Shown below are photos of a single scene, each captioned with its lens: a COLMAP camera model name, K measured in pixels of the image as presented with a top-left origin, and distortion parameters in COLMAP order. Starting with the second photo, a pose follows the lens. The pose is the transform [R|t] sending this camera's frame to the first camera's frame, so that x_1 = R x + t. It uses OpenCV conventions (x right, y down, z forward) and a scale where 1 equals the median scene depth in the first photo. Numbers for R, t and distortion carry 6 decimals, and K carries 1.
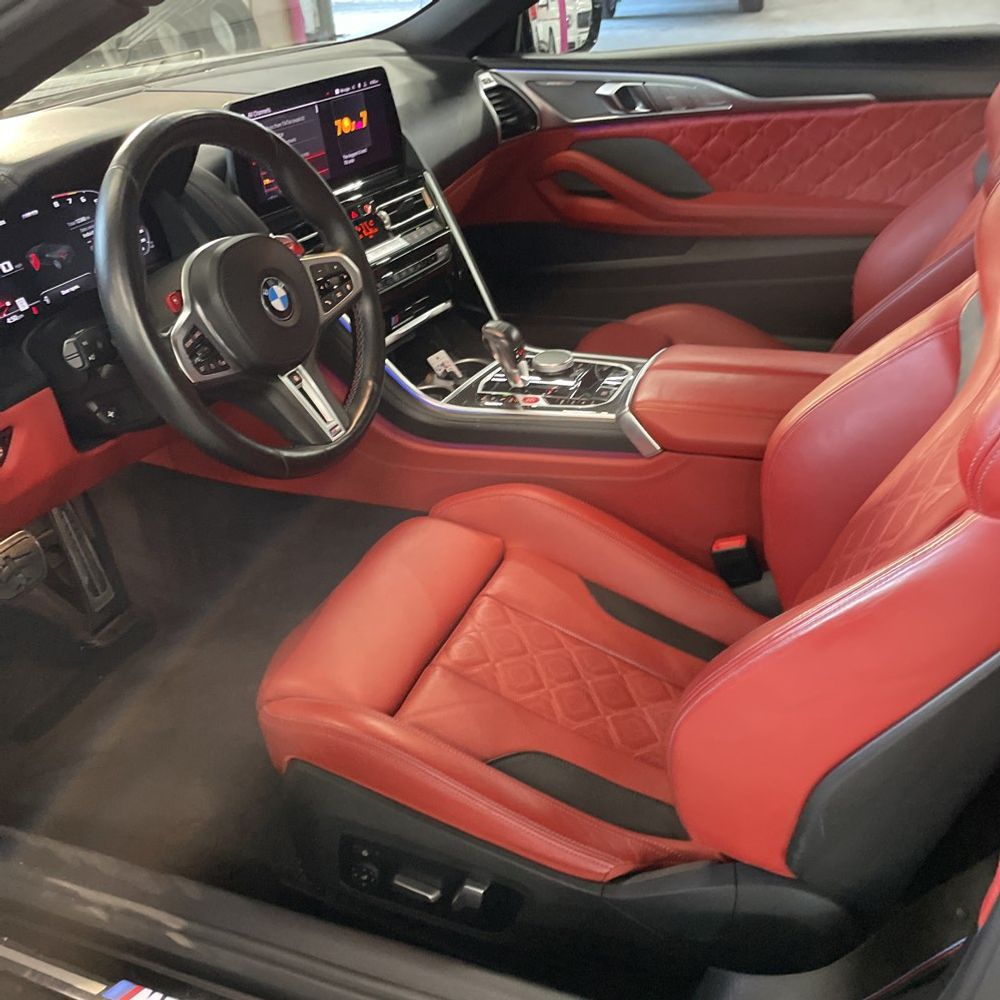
lens RADIAL K [[1016.3, 0, 498.8], [0, 1016.3, 498.2], [0, 0, 1]] dist [0.076808, 0.000000]
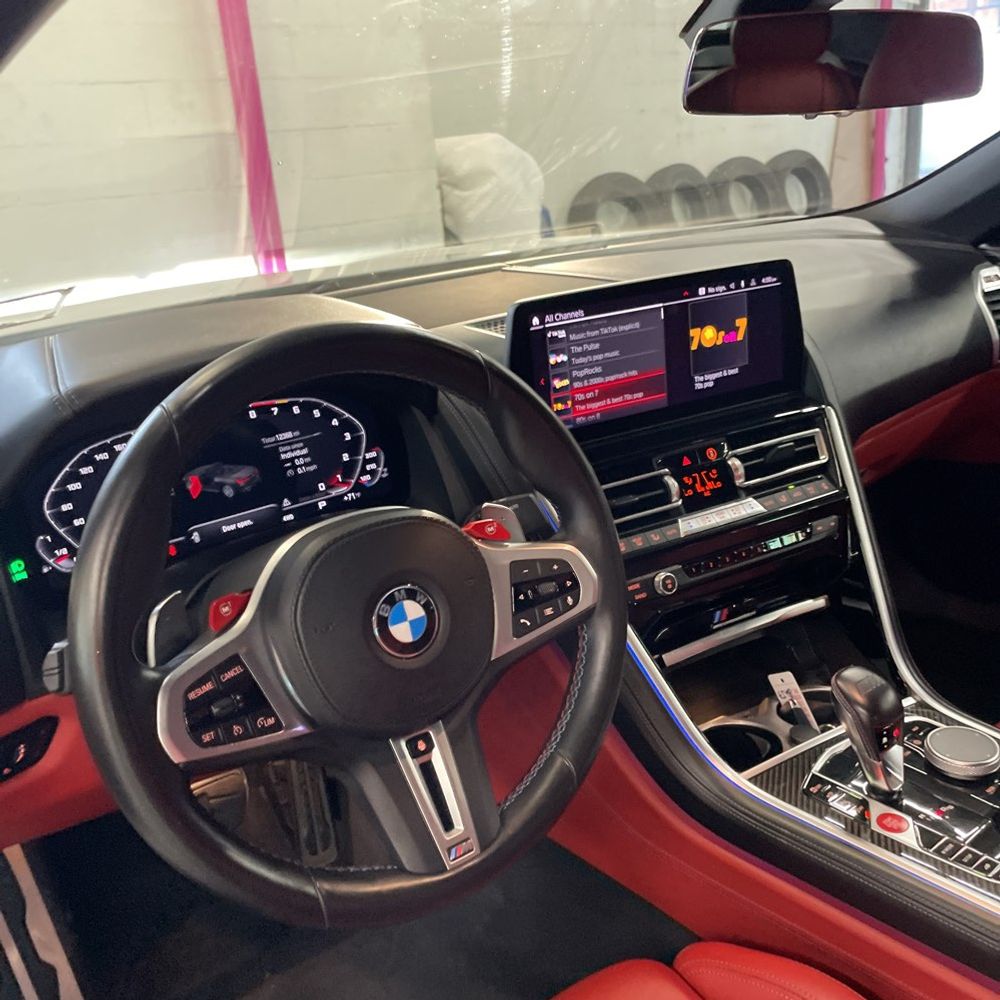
lens RADIAL K [[1016.3, 0, 529.9], [0, 1016.3, 500.8], [0, 0, 1]] dist [0.076808, 0.000000]
pose [[0.870650, 0.181474, -0.457205, 0.084286], [-0.238959, 0.968456, -0.070647, -0.176066], [0.429962, 0.170762, 0.886551, 0.350179]]
